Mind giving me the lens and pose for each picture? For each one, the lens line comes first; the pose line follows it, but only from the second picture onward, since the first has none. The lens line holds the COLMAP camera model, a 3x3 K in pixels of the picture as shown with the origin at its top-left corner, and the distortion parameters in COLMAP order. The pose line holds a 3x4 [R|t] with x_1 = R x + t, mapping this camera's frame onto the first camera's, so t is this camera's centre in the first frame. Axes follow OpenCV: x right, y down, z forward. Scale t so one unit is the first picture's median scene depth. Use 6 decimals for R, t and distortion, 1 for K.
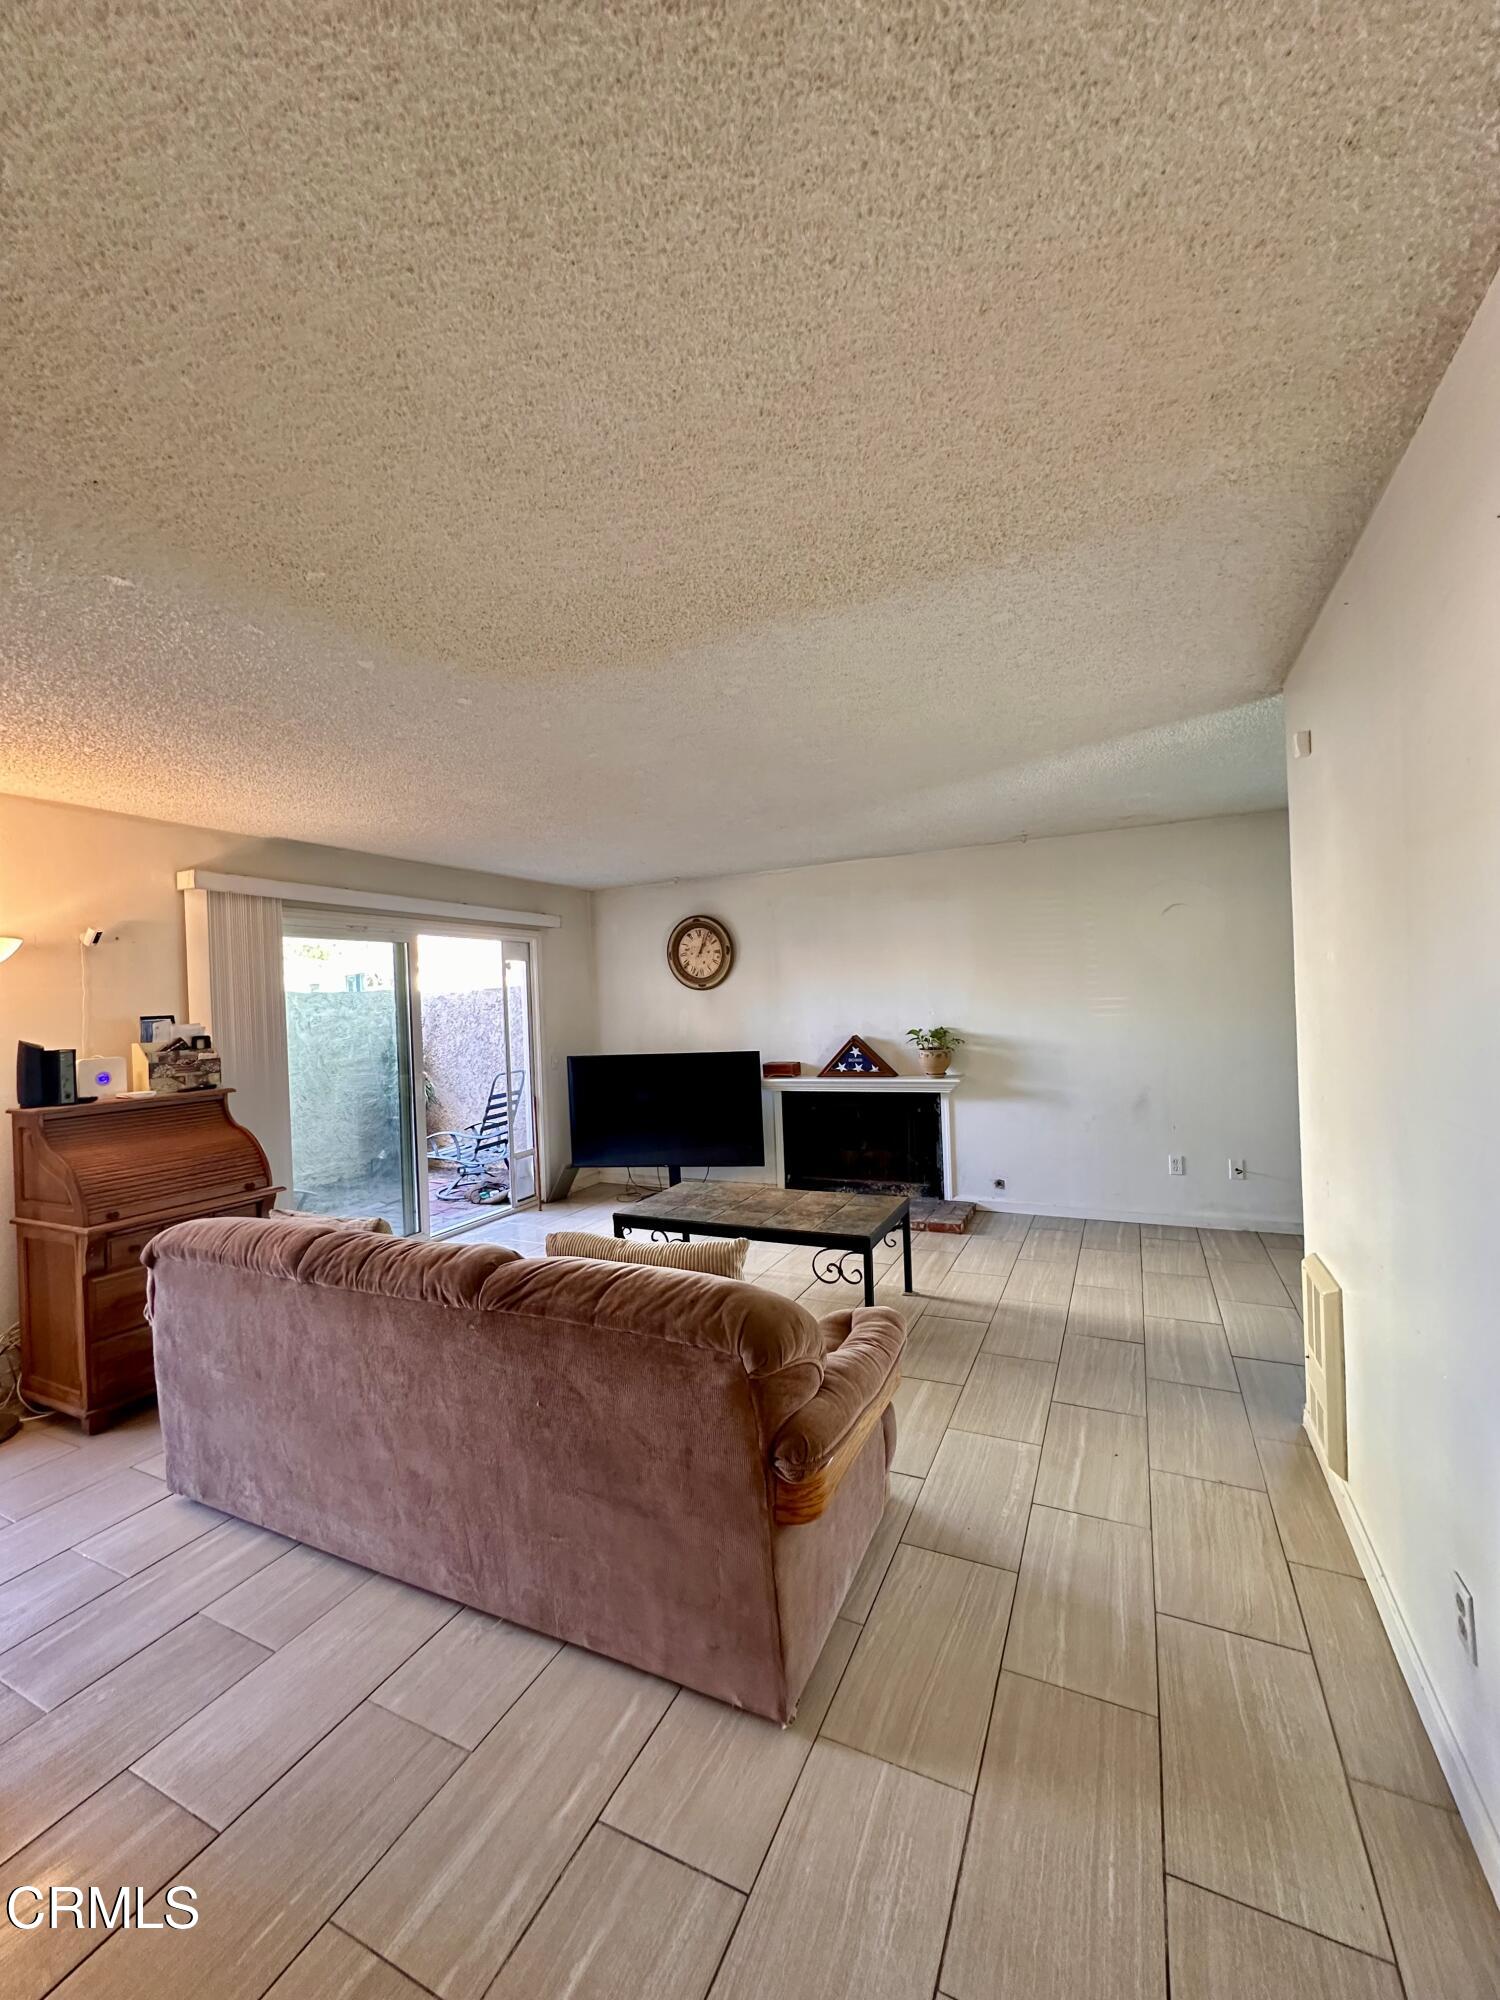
lens RADIAL K [[797.8, 0, 747.5], [0, 797.8, 999.2], [0, 0, 1]] dist [0.000764, 0.000017]
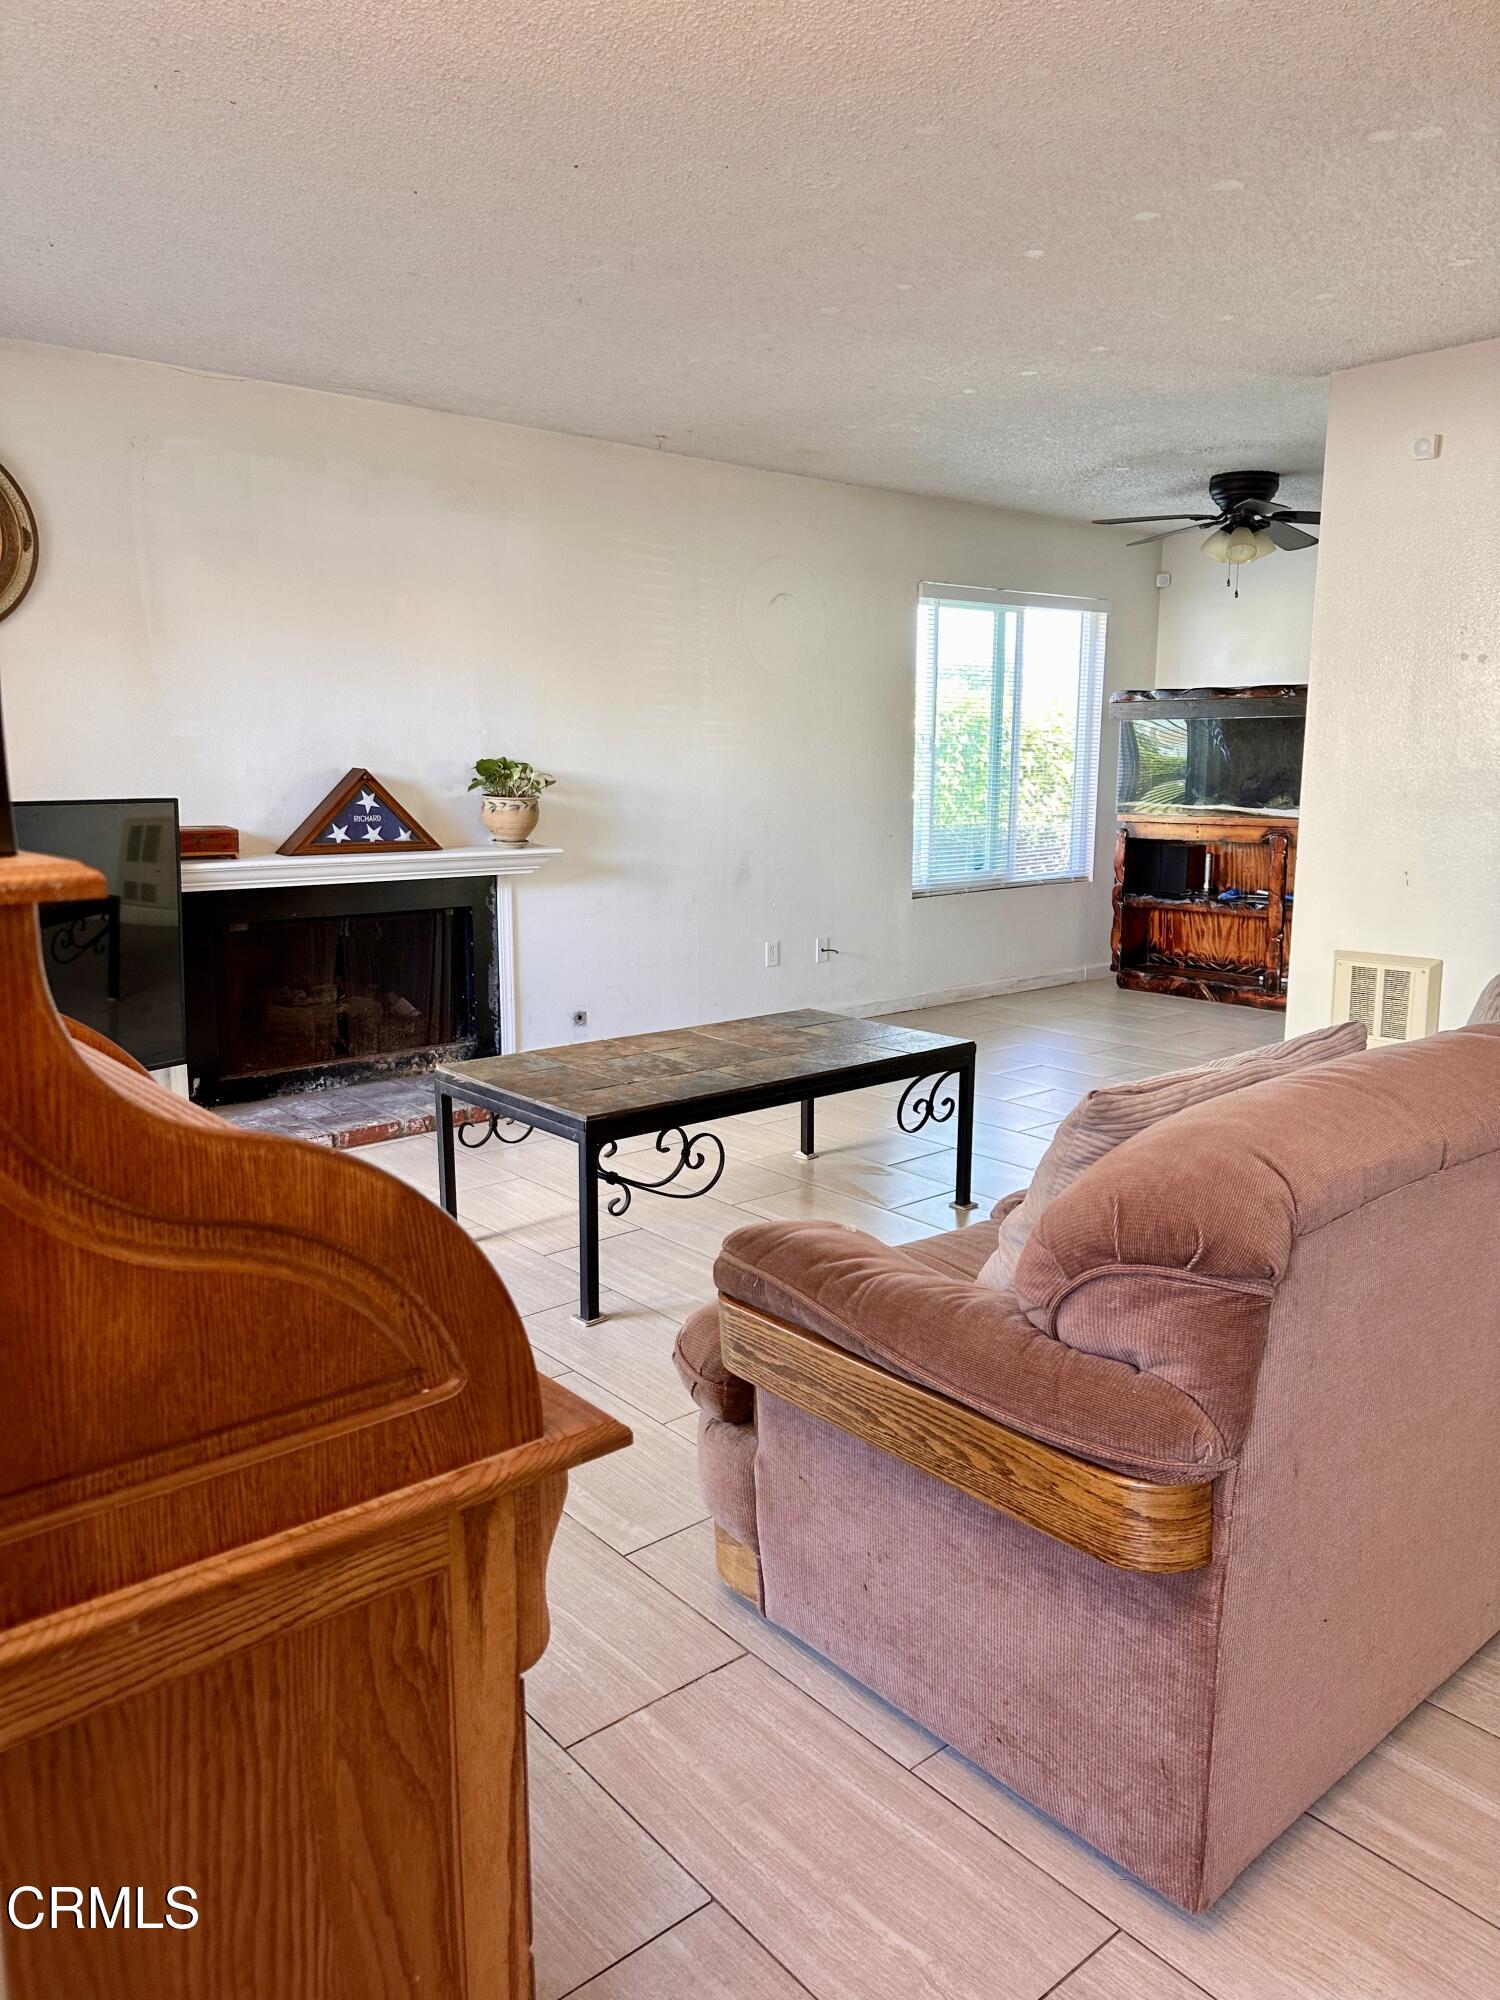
lens RADIAL K [[1385.6, 0, 748.1], [0, 1385.6, 1000.2], [0, 0, 1]] dist [0.004793, 0.001095]
pose [[0.401718, -0.108835, 0.909273, -0.591353], [-0.024146, 0.991309, 0.129322, 0.073727], [-0.915445, -0.073907, 0.395599, 0.444562]]
